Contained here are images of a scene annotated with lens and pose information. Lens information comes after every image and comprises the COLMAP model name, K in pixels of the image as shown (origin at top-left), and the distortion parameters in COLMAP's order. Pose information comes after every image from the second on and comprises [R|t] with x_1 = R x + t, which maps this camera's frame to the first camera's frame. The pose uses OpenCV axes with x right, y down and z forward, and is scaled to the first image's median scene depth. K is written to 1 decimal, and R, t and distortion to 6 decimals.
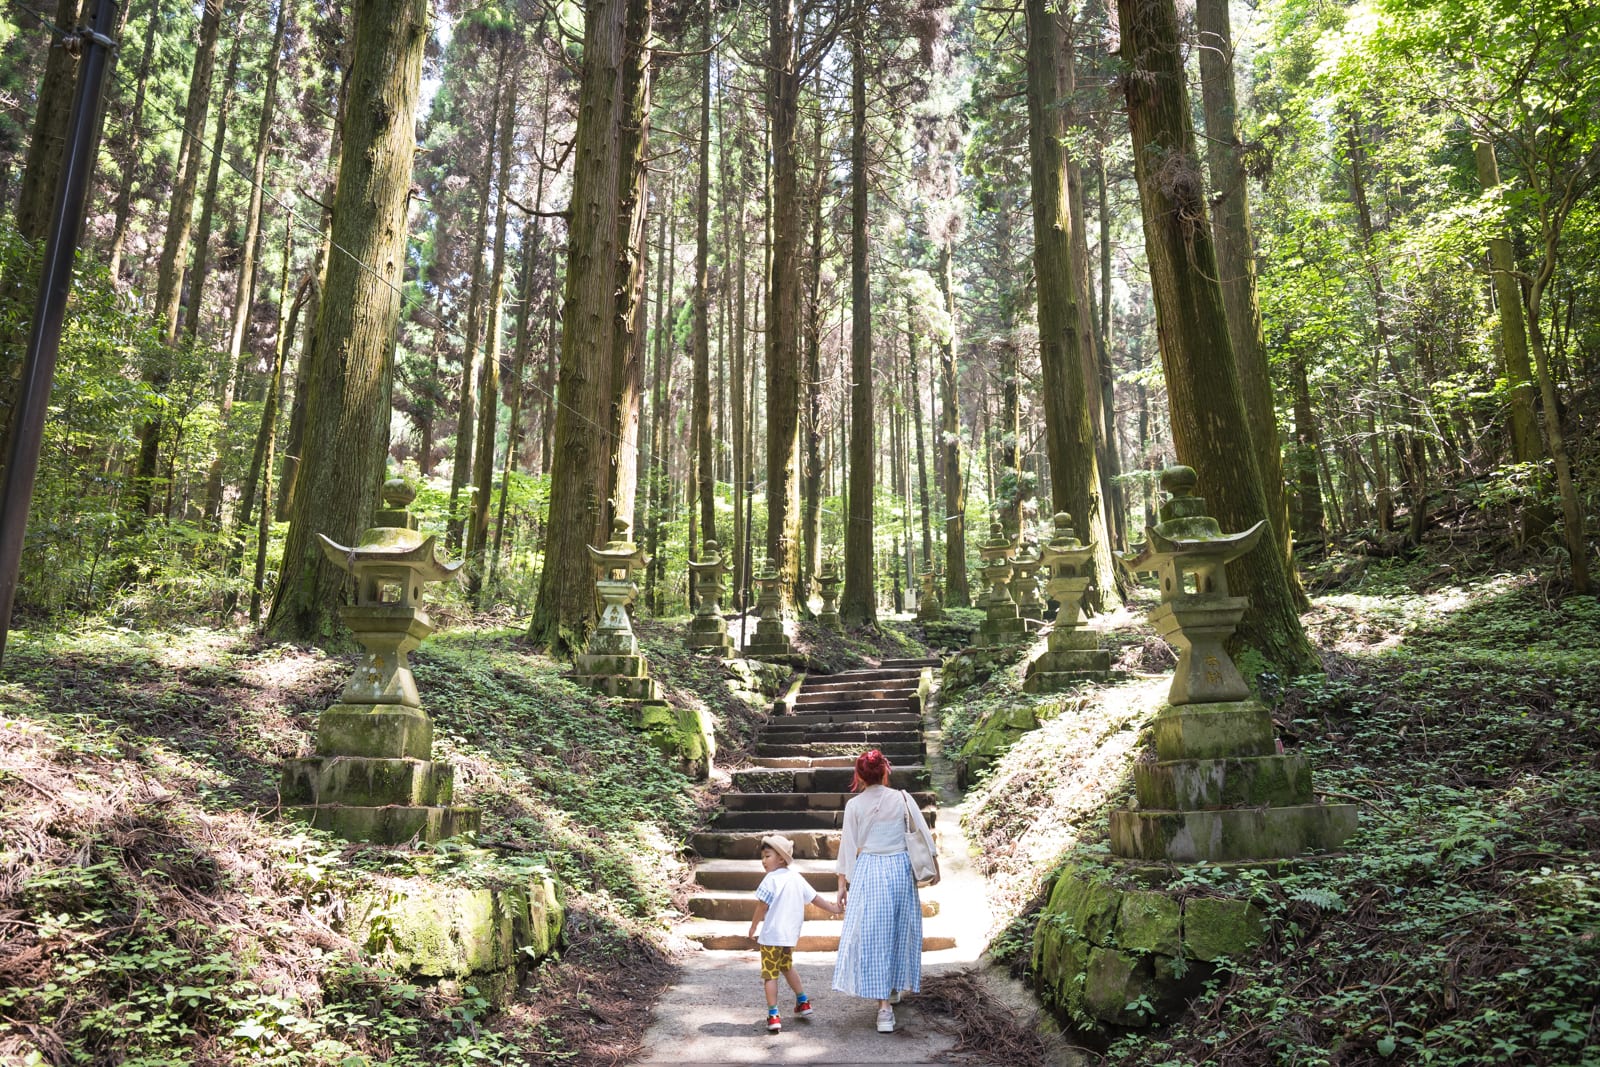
lens RADIAL K [[1050.2, 0, 800.0], [0, 1050.2, 533.5], [0, 0, 1]] dist [0.000123, -0.001713]
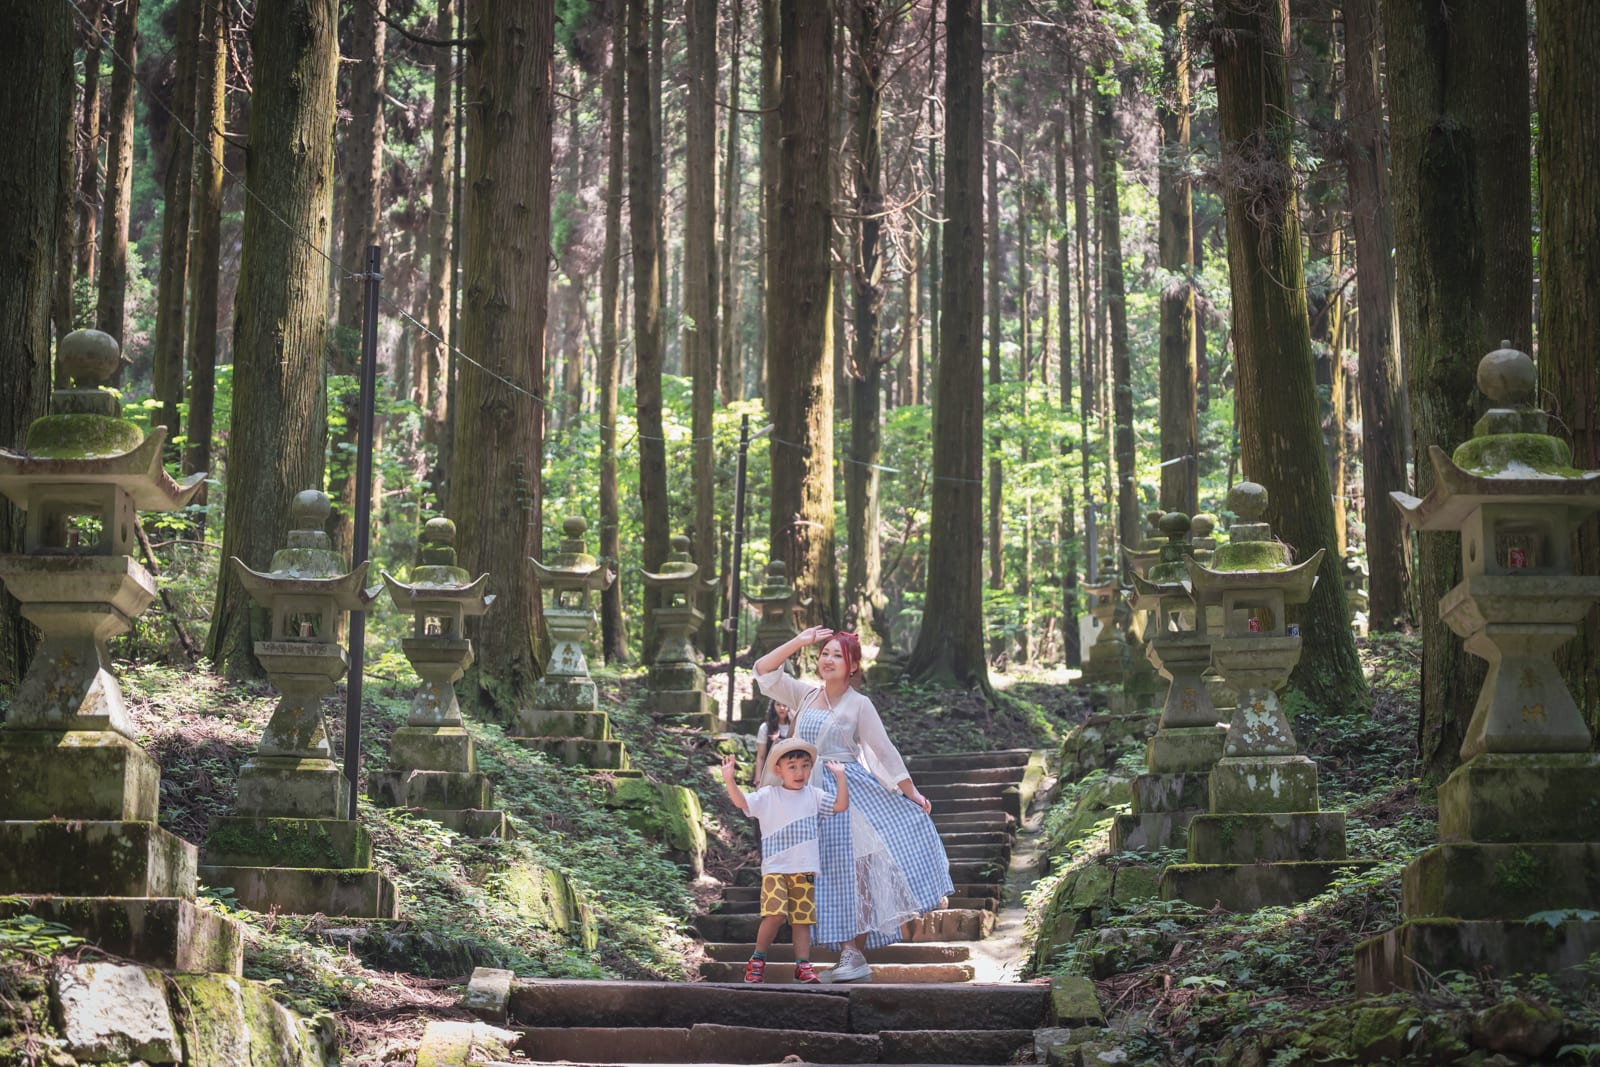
lens RADIAL K [[3094.4, 0, 800.0], [0, 3094.4, 533.5], [0, 0, 1]] dist [-0.002935, -0.052032]
pose [[0.999878, 0.005290, -0.014697, 0.009735], [-0.004871, 0.999586, 0.028366, -0.053947], [0.014841, -0.028291, 0.999490, -0.894705]]
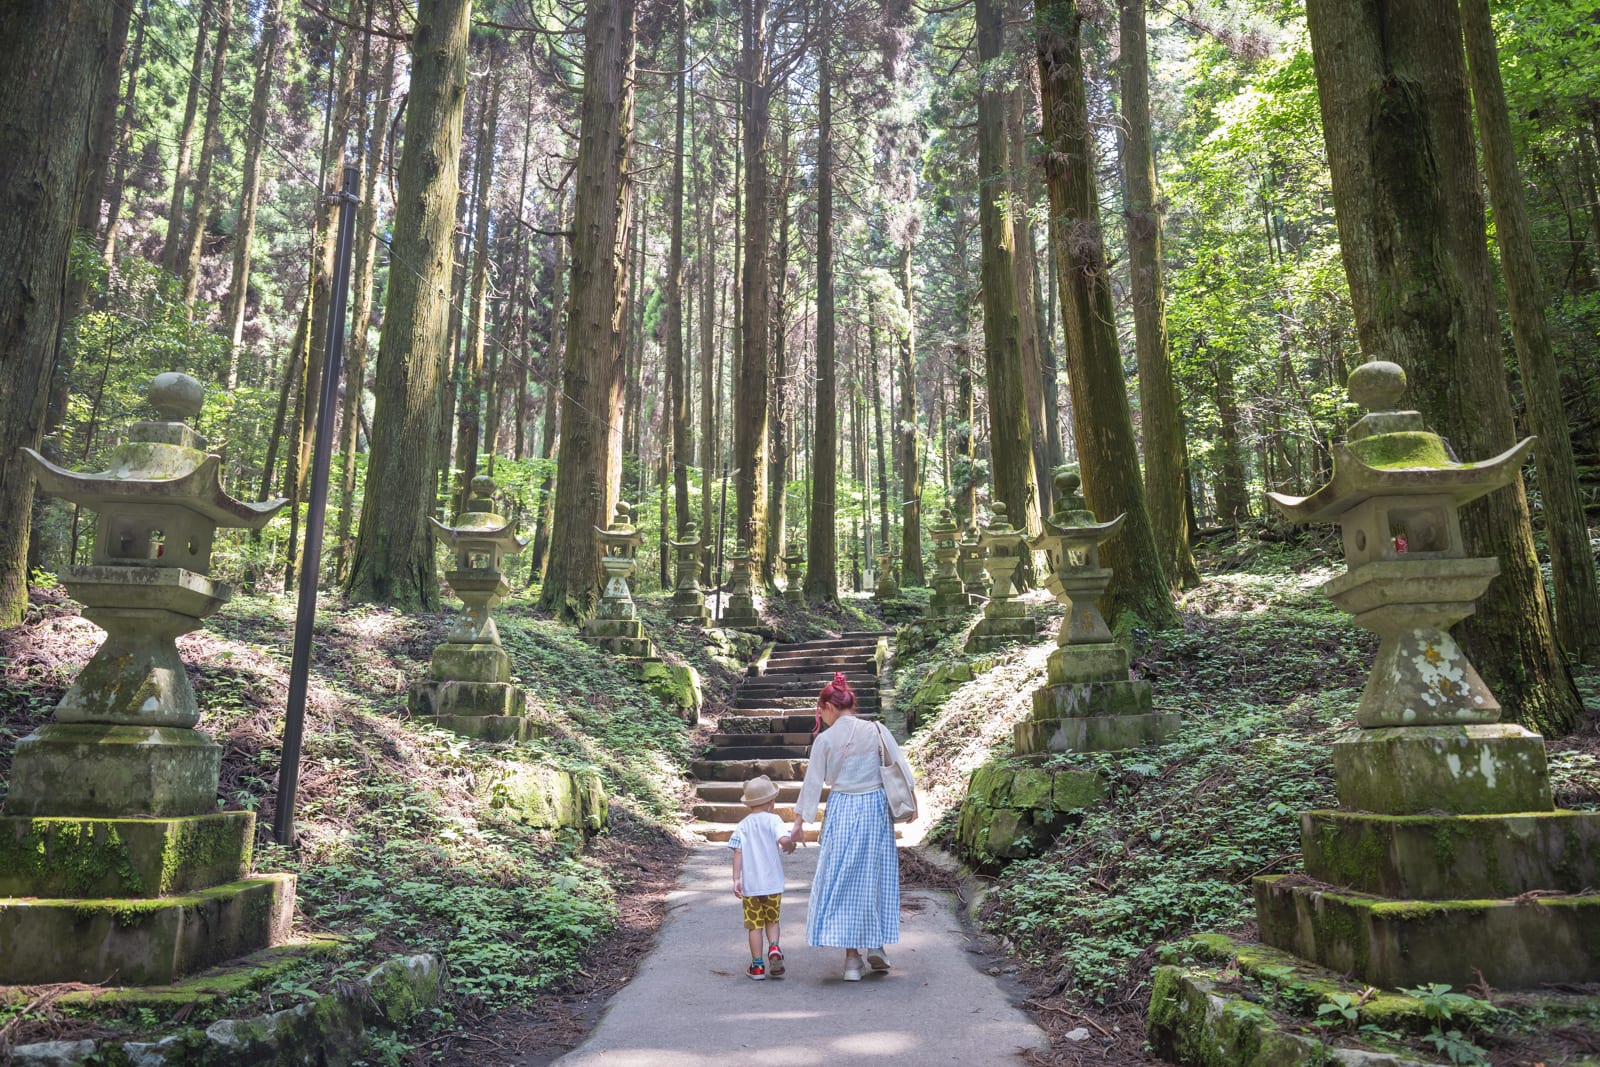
lens RADIAL K [[1050.2, 0, 800.0], [0, 1050.2, 533.5], [0, 0, 1]] dist [0.000123, -0.001713]
pose [[0.999194, 0.008203, 0.039303, -0.015825], [-0.008884, 0.999813, 0.017170, -0.002254], [-0.039155, -0.017505, 0.999080, -0.142662]]
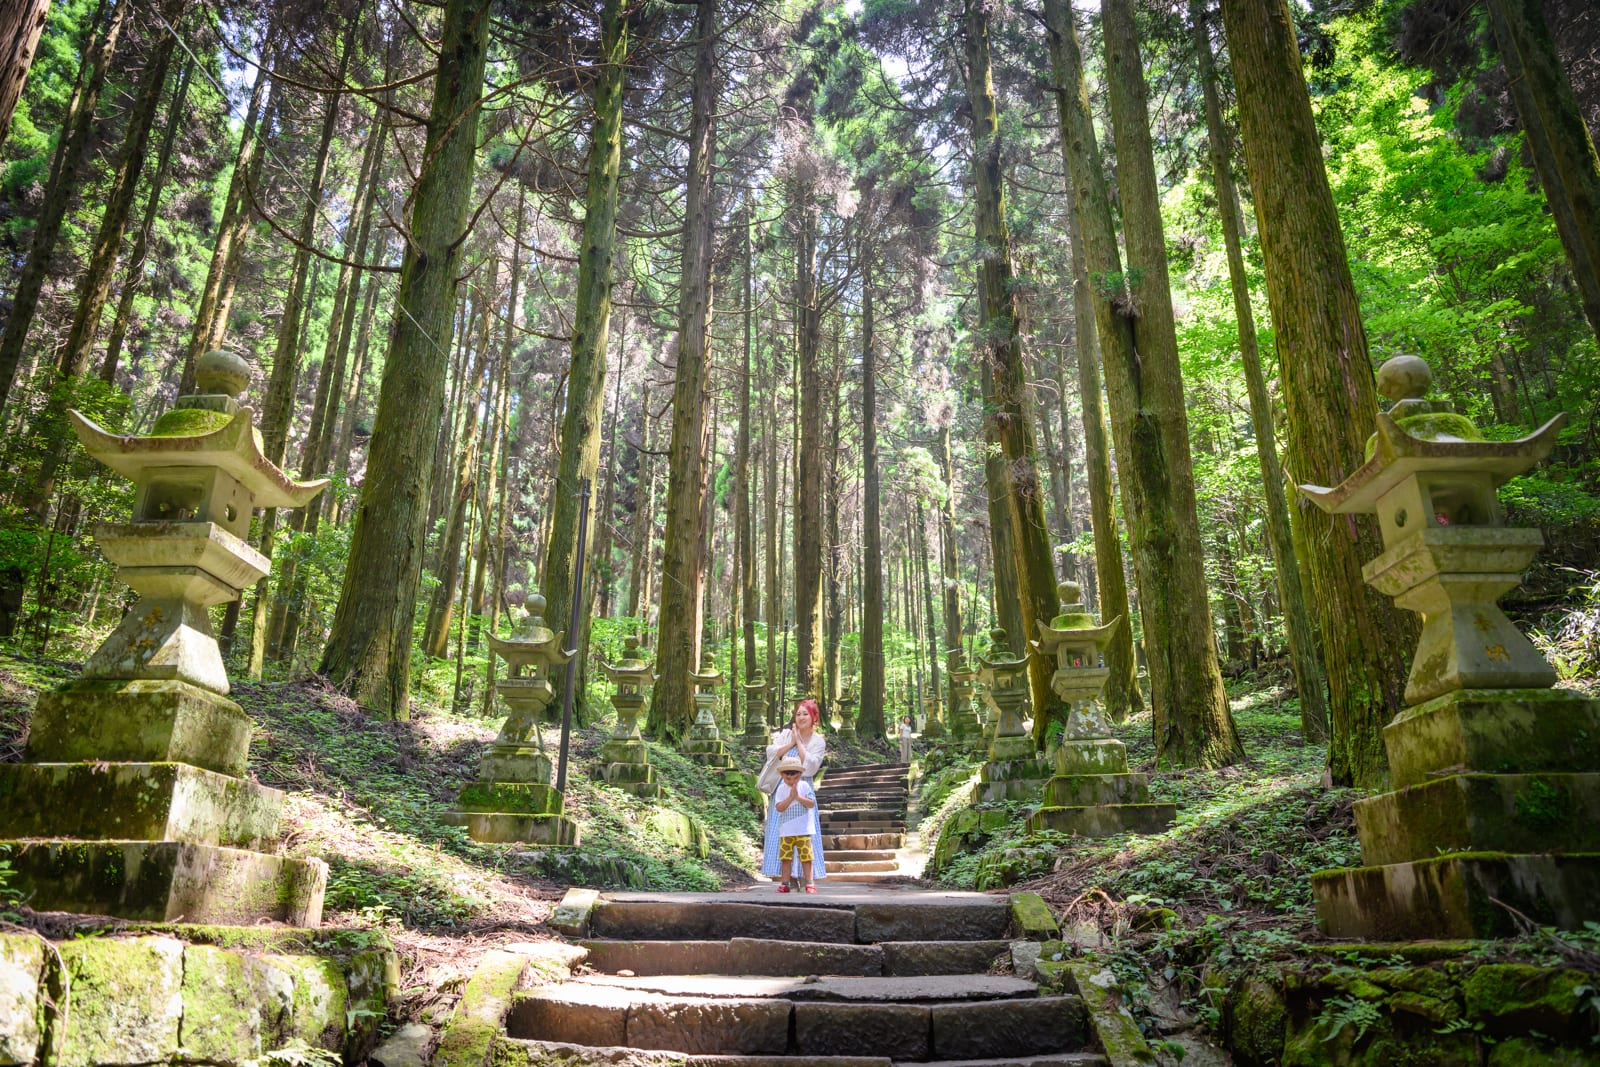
lens RADIAL K [[1050.2, 0, 800.0], [0, 1050.2, 533.5], [0, 0, 1]] dist [0.000123, -0.001713]
pose [[0.999731, -0.006806, -0.022165, 0.001907], [0.003958, 0.992014, -0.126069, 0.005083], [0.022846, 0.125947, 0.991774, -0.479871]]
